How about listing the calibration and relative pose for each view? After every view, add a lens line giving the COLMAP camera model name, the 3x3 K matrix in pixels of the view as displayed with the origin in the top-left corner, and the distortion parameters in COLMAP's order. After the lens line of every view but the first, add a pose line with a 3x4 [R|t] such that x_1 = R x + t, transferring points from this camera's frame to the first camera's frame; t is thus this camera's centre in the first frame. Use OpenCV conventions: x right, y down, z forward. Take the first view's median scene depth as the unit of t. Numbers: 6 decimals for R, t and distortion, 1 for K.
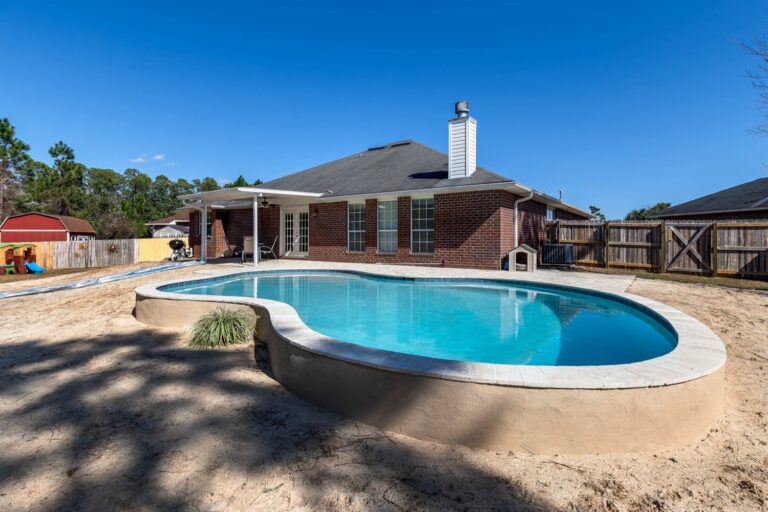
lens RADIAL K [[374.0, 0, 412.8], [0, 374.0, 233.2], [0, 0, 1]] dist [0.003215, 0.000463]
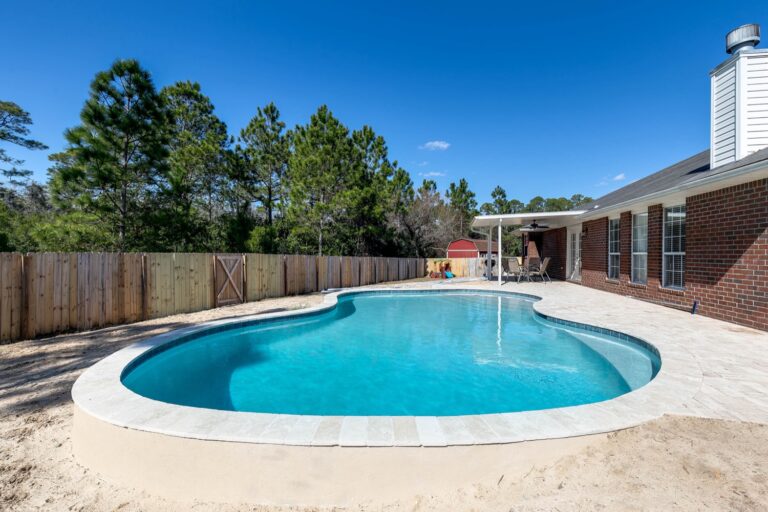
lens RADIAL K [[358.9, 0, 381.2], [0, 358.9, 253.0], [0, 0, 1]] dist [0.007875, -0.001044]
pose [[0.379909, 0.004304, -0.925014, 0.383462], [0.003930, 0.999973, 0.006267, -0.013989], [0.925015, -0.006017, 0.379882, 0.252935]]
